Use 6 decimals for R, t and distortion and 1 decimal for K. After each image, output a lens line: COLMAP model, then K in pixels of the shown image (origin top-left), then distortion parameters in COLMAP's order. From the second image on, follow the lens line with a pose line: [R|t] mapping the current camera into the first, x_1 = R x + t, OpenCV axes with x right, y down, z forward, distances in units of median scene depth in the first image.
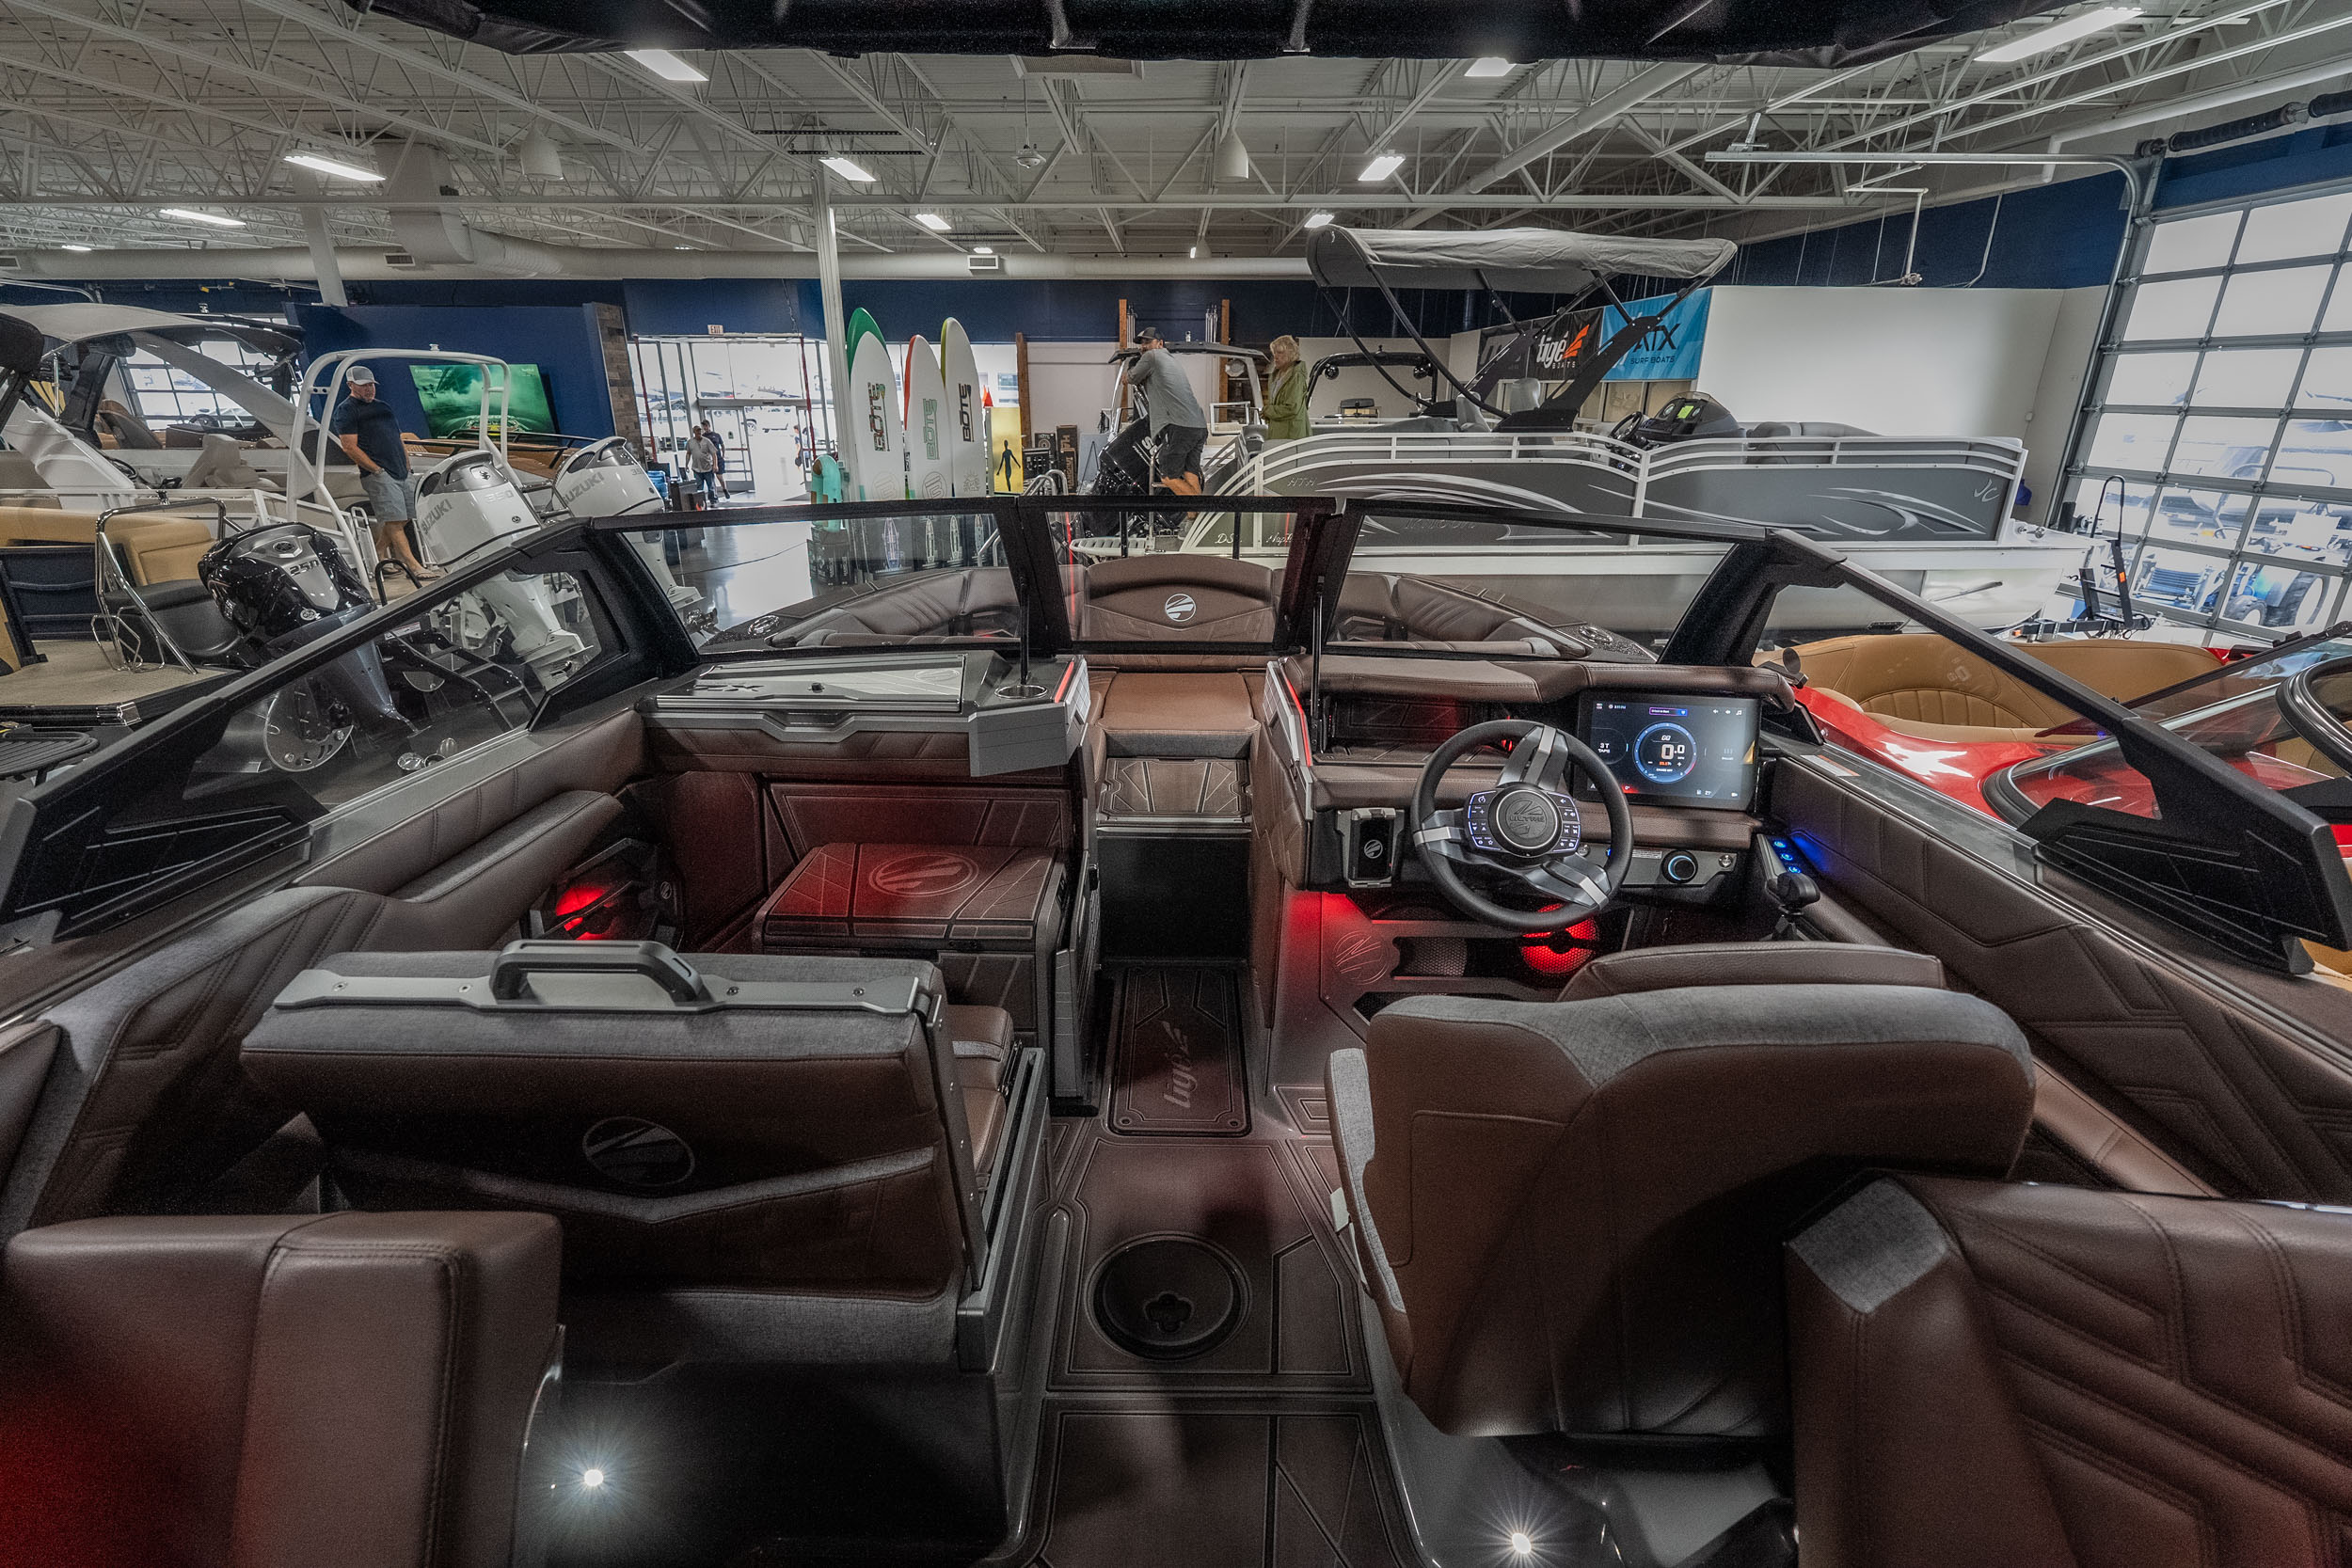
lens RADIAL K [[1045.8, 0, 1174.4], [0, 1045.8, 785.4], [0, 0, 1]] dist [-0.004220, 0.000871]
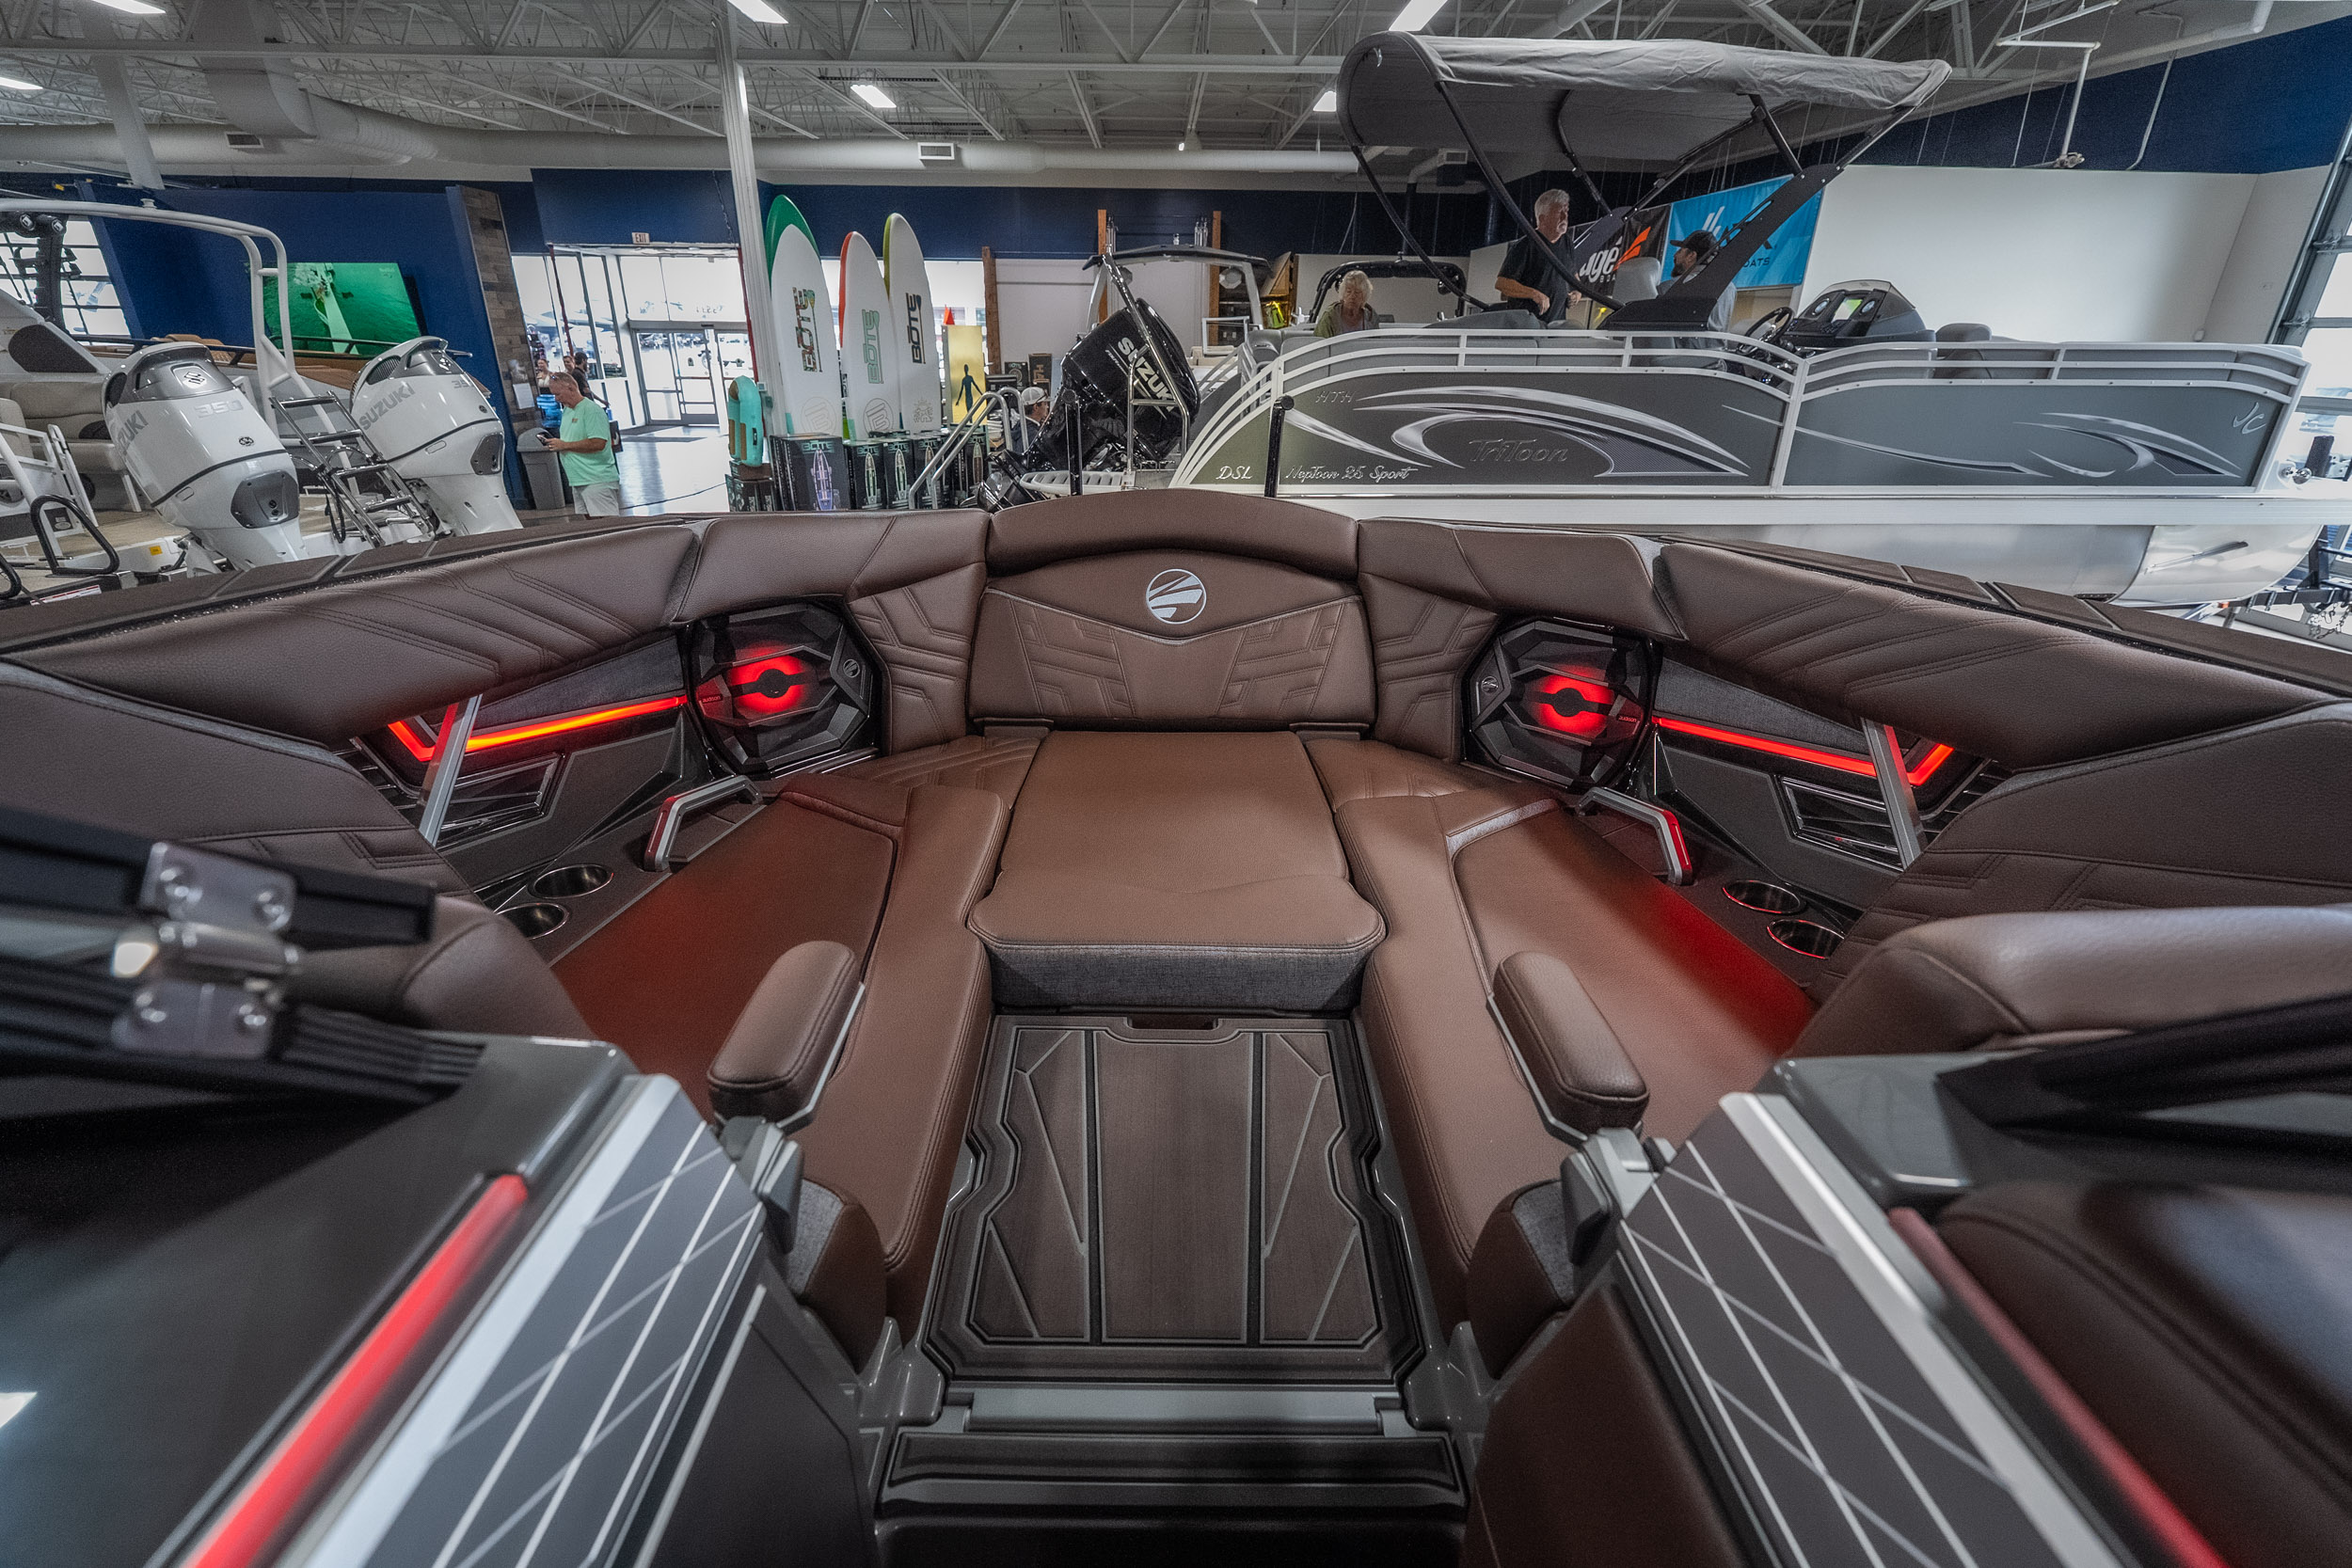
lens RADIAL K [[1045.8, 0, 1174.4], [0, 1045.8, 785.4], [0, 0, 1]] dist [-0.004220, 0.000871]
pose [[0.999868, 0.002521, 0.016026, -0.001206], [-0.003306, 0.998785, 0.049165, -0.043034], [-0.015882, -0.049212, 0.998662, 0.202764]]
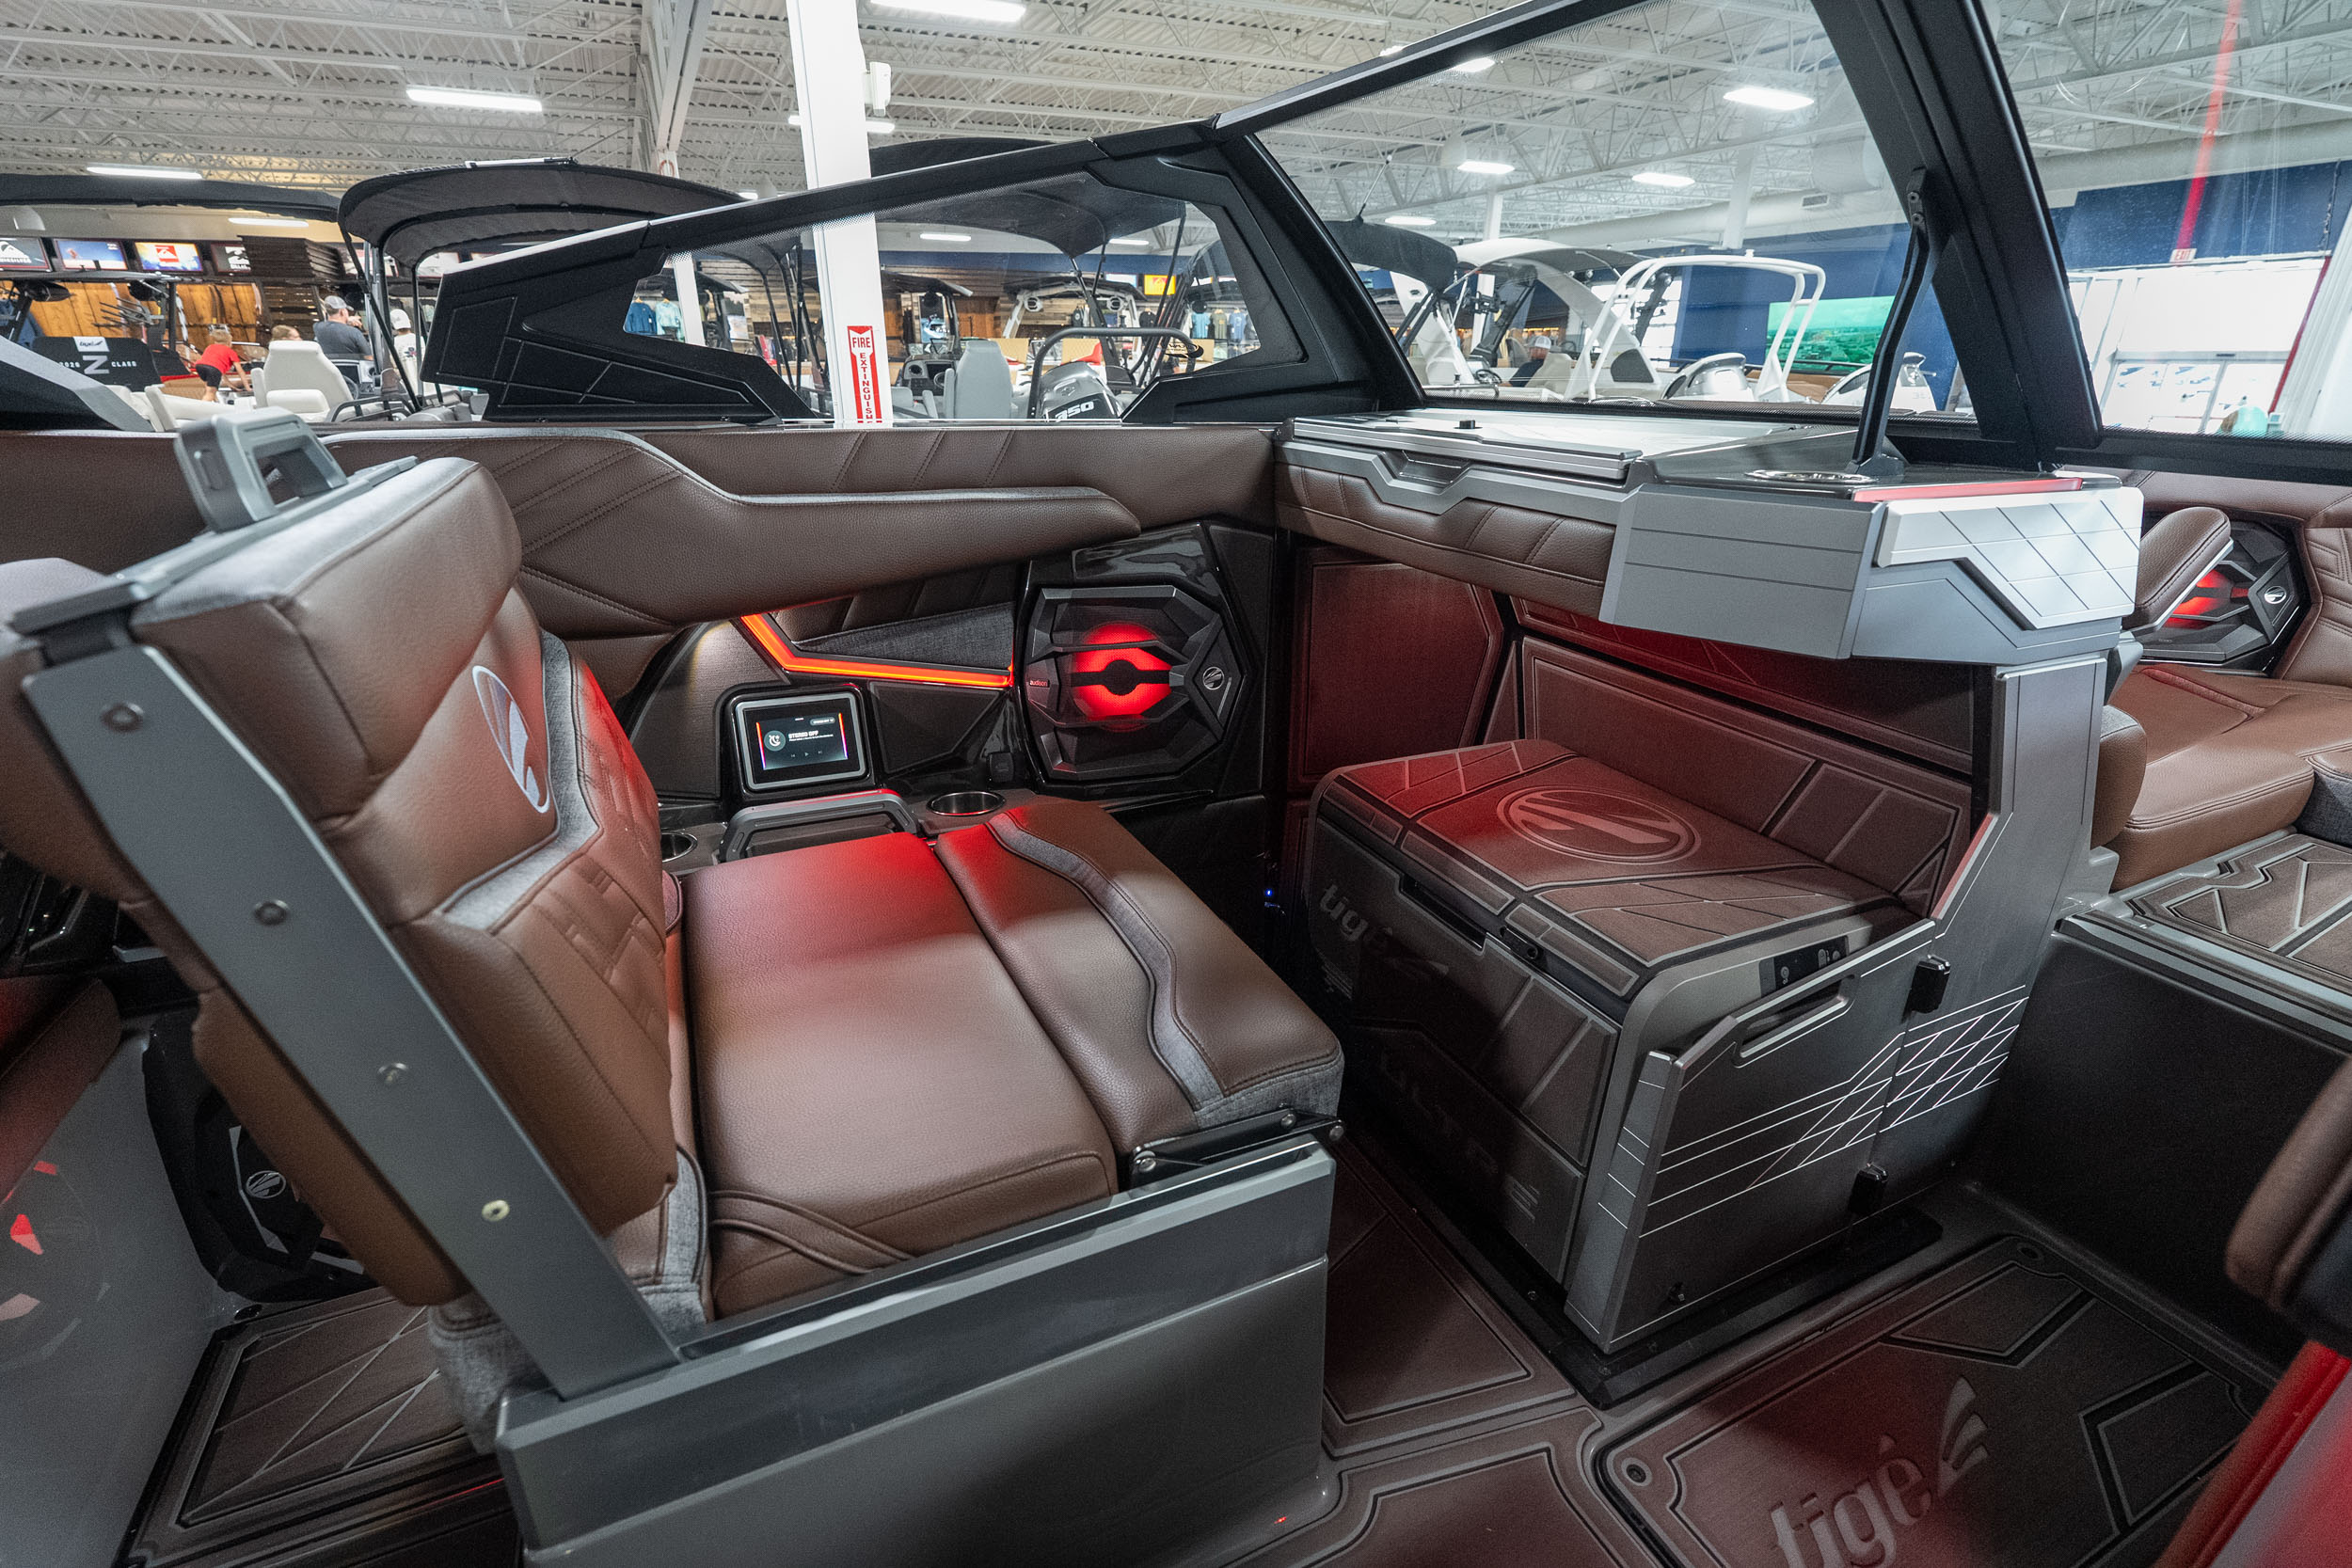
lens RADIAL K [[1045.8, 0, 1174.4], [0, 1045.8, 785.4], [0, 0, 1]] dist [-0.004220, 0.000871]
pose [[0.432820, 0.338278, -0.835605, 0.030581], [-0.319748, 0.924266, 0.208550, 0.004961], [0.842869, 0.176918, 0.508205, 0.122715]]
